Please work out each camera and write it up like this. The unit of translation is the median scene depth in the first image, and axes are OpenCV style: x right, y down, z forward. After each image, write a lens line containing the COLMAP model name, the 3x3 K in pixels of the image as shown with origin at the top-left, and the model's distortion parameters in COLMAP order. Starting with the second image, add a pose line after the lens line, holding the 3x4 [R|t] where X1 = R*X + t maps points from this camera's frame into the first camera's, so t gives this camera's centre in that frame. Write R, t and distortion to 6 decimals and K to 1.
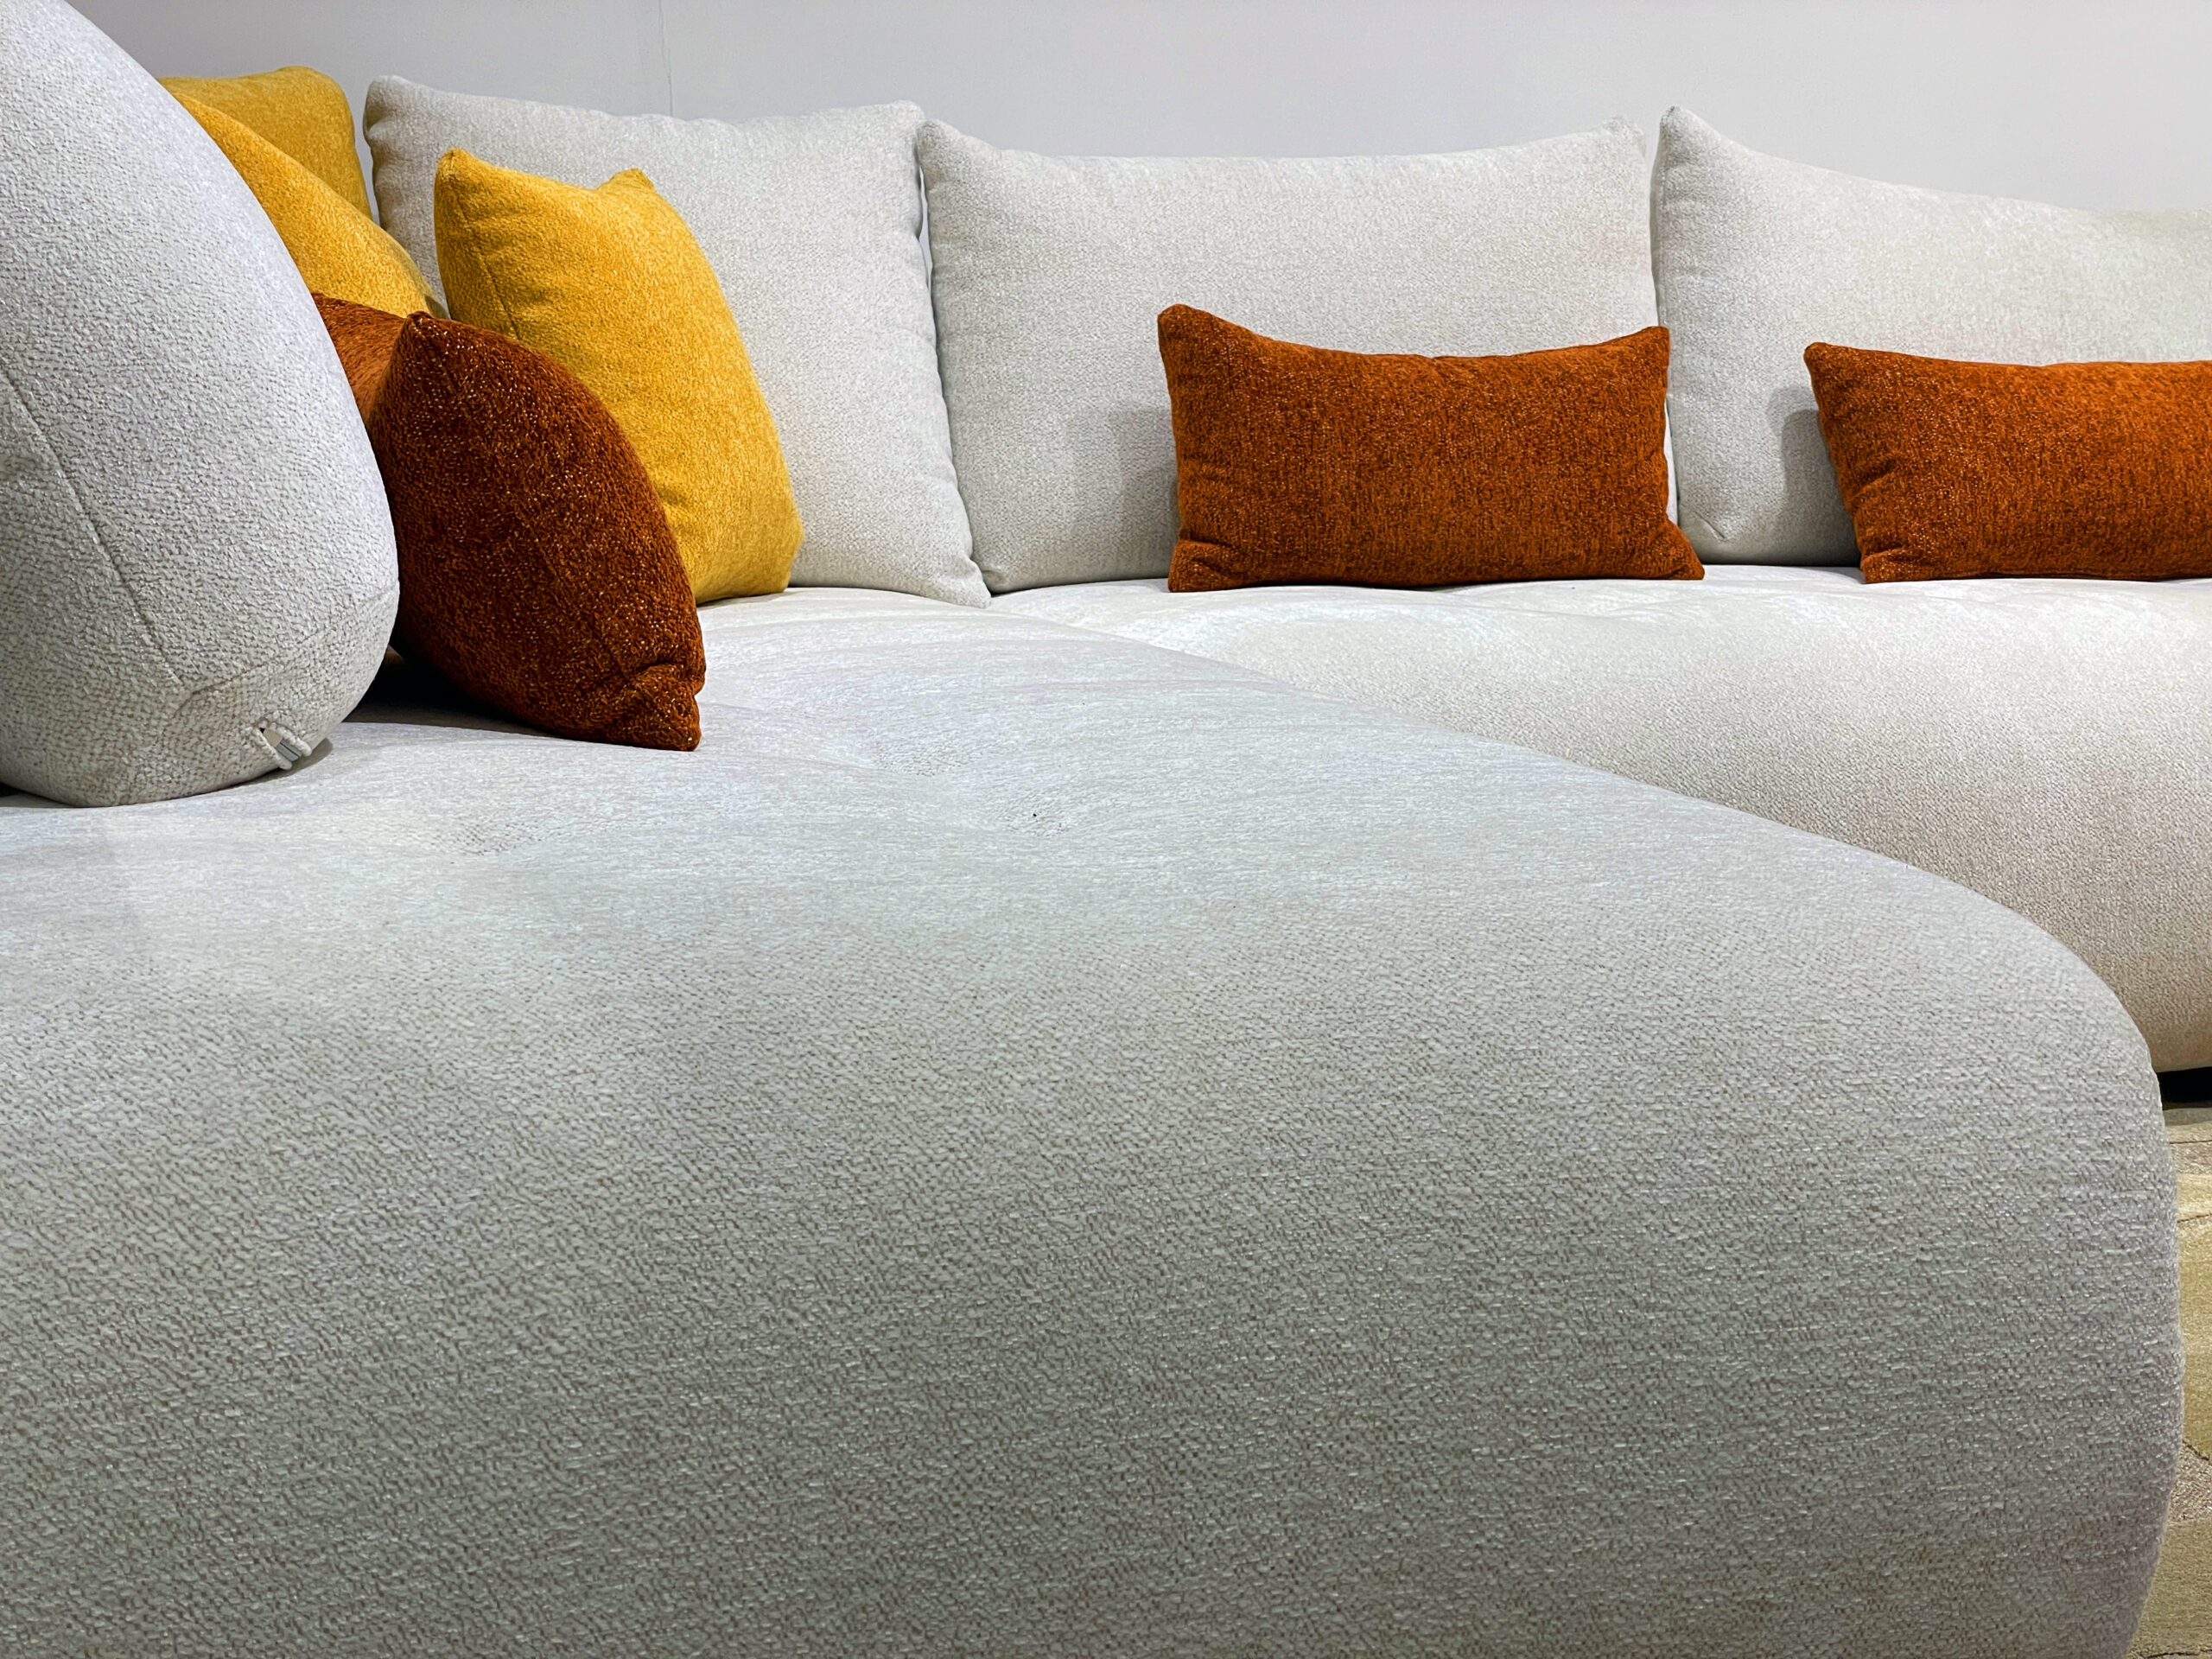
lens RADIAL K [[3385.6, 0, 1099.7], [0, 3385.6, 836.1], [0, 0, 1]] dist [0.096749, 0.008418]
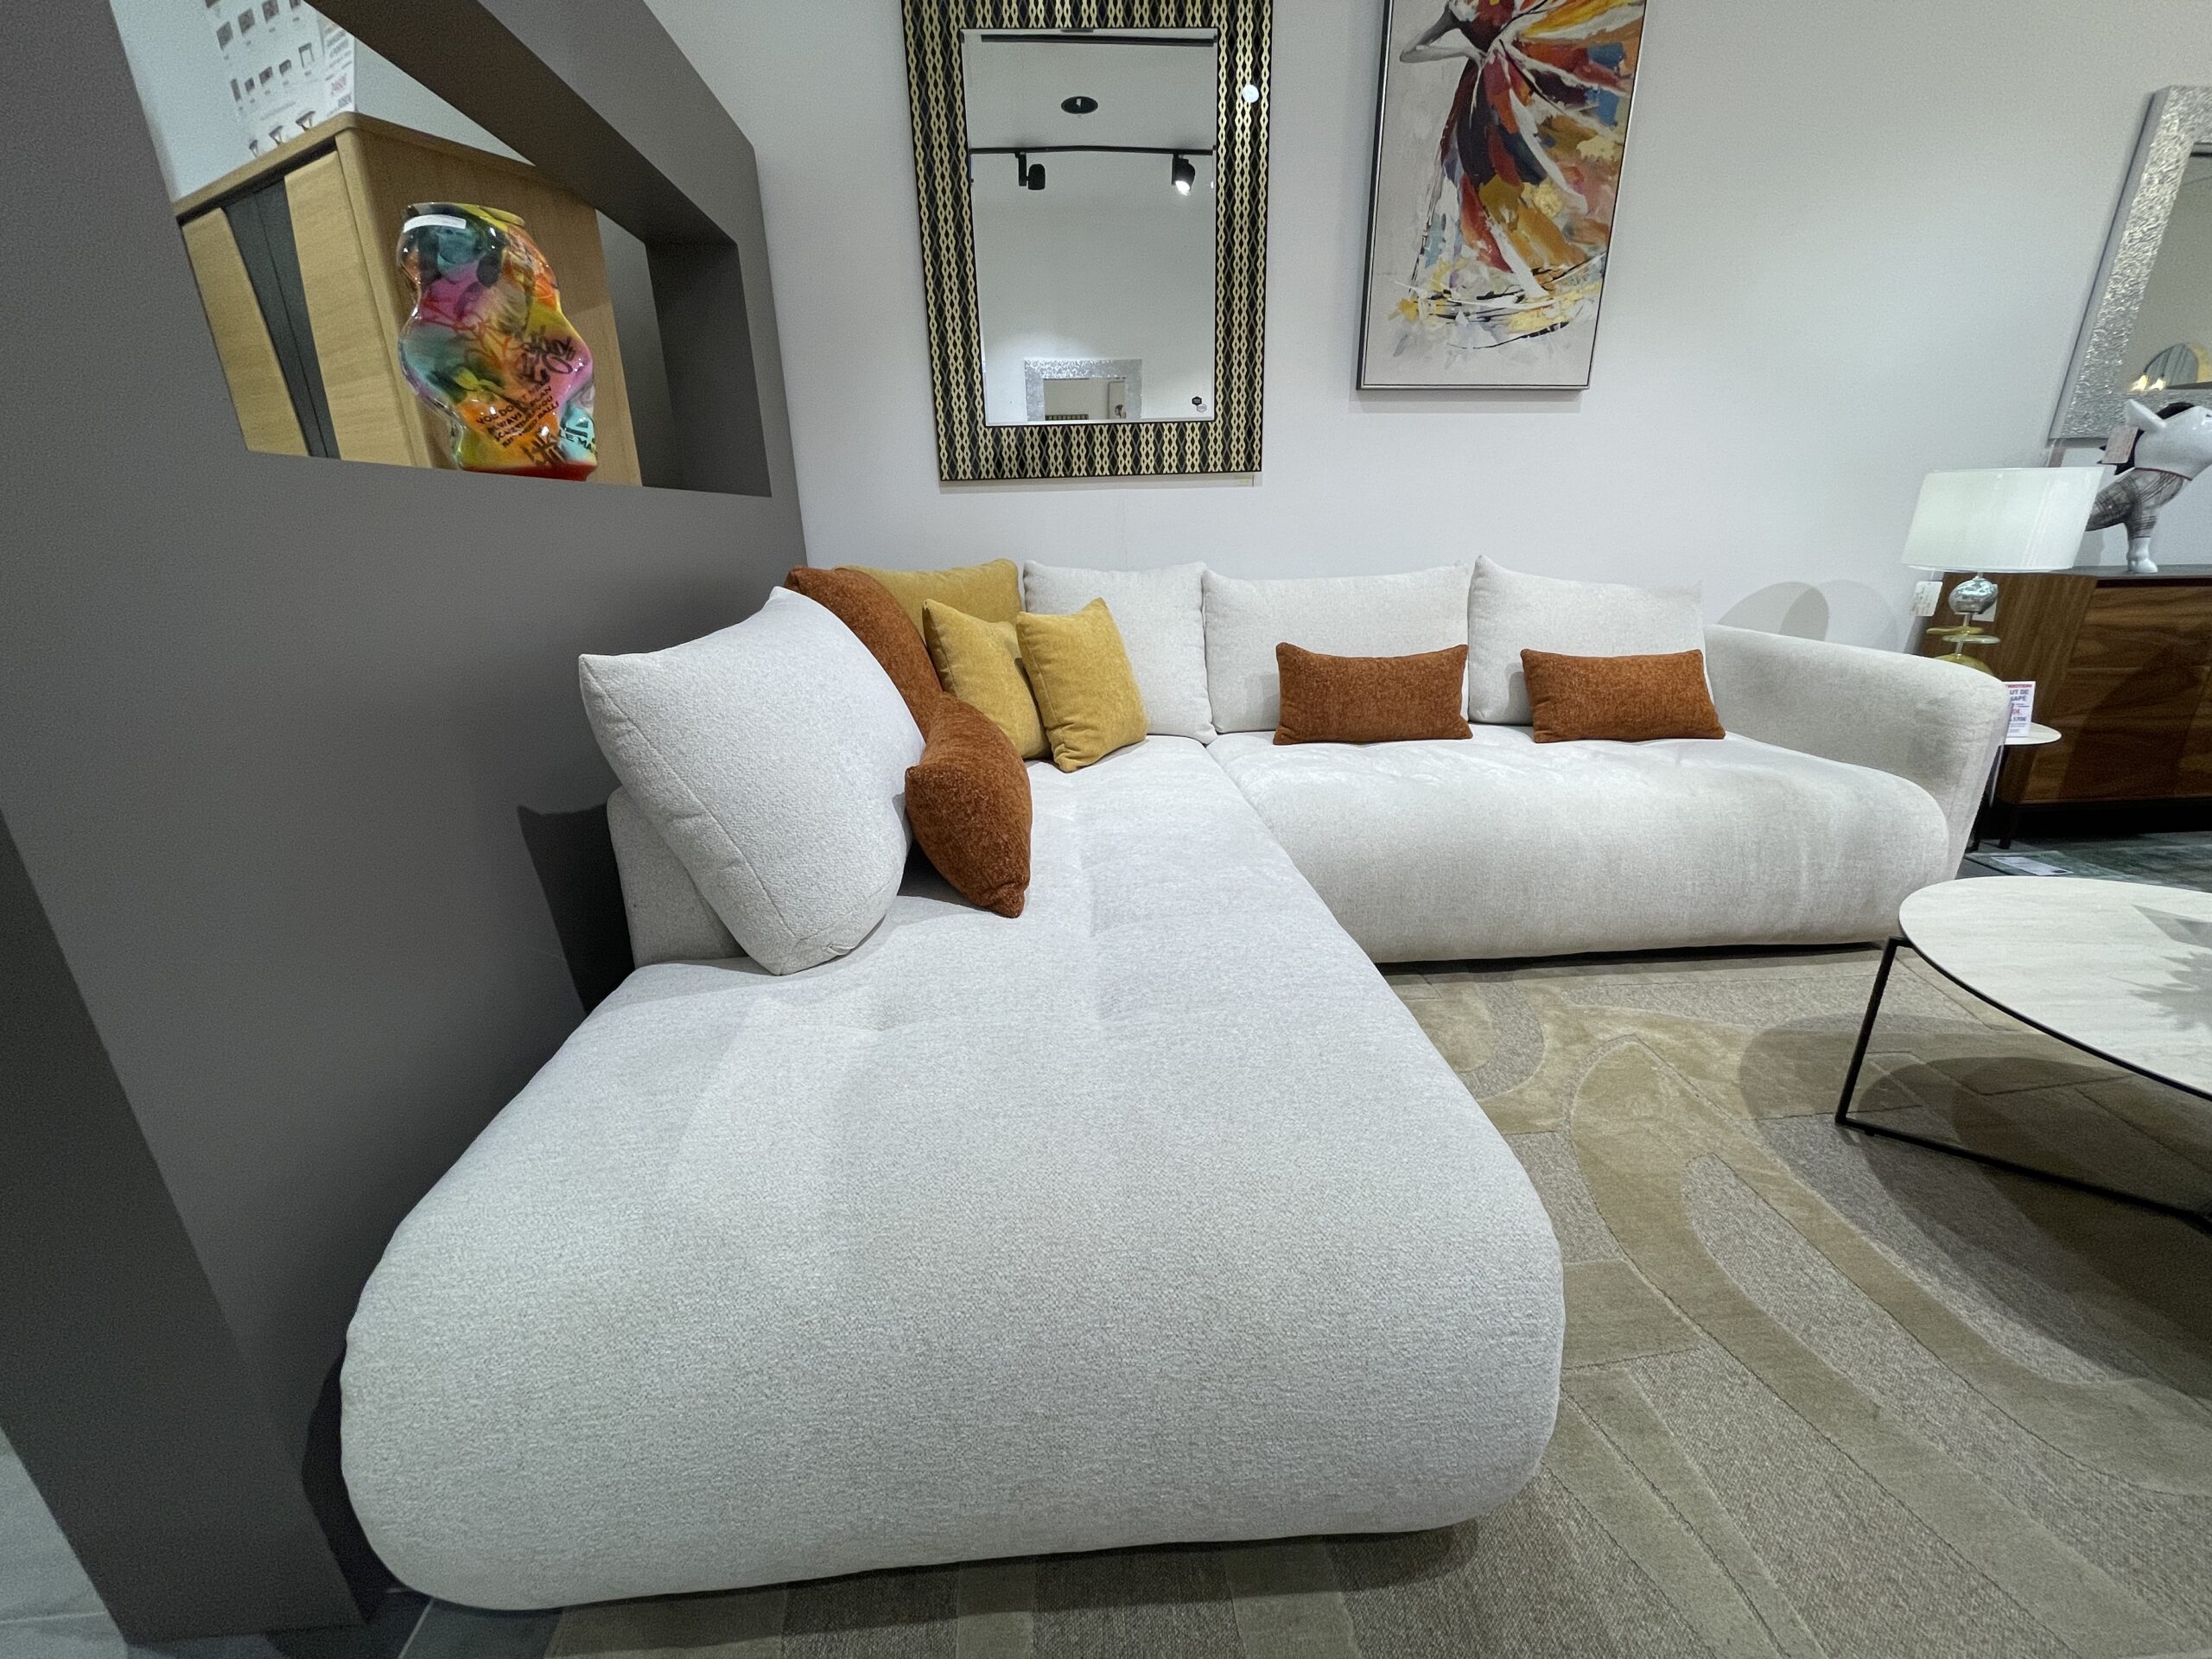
lens RADIAL K [[899.5, 0, 1093.1], [0, 899.5, 832.6], [0, 0, 1]] dist [-0.018704, 0.012871]
pose [[0.965501, 0.067039, -0.251623, 0.068599], [-0.019136, 0.981946, 0.188190, -0.136192], [0.259696, -0.176883, 0.949353, 0.204822]]
